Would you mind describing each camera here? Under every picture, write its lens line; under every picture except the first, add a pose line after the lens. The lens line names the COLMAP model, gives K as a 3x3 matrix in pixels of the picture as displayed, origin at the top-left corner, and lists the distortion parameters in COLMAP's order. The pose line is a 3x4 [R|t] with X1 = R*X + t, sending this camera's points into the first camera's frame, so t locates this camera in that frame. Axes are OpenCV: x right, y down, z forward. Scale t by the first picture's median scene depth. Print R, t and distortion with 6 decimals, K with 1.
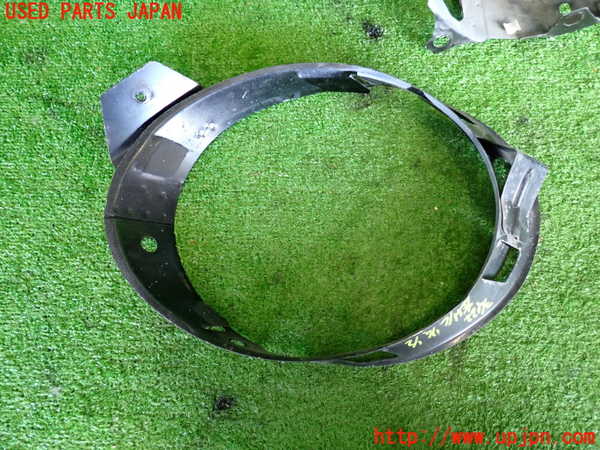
lens RADIAL K [[449.0, 0, 300.0], [0, 449.0, 225.0], [0, 0, 1]] dist [0.020242, -0.011202]
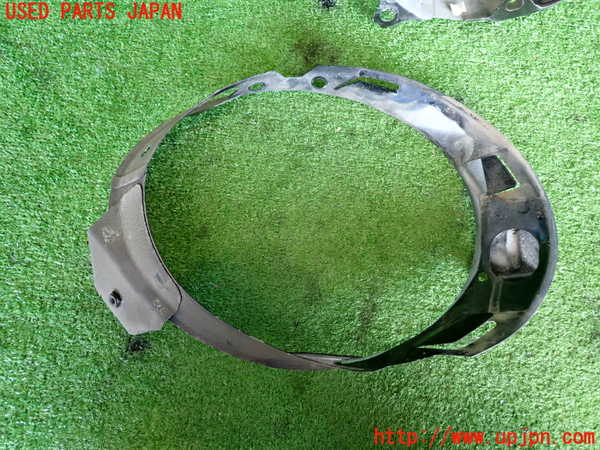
lens RADIAL K [[449.0, 0, 300.0], [0, 449.0, 225.0], [0, 0, 1]] dist [0.020242, -0.011202]
pose [[0.996110, 0.085640, 0.020766, 0.137559], [-0.086011, 0.996137, 0.017669, 0.064868], [-0.019172, -0.019387, 0.999628, -0.024309]]
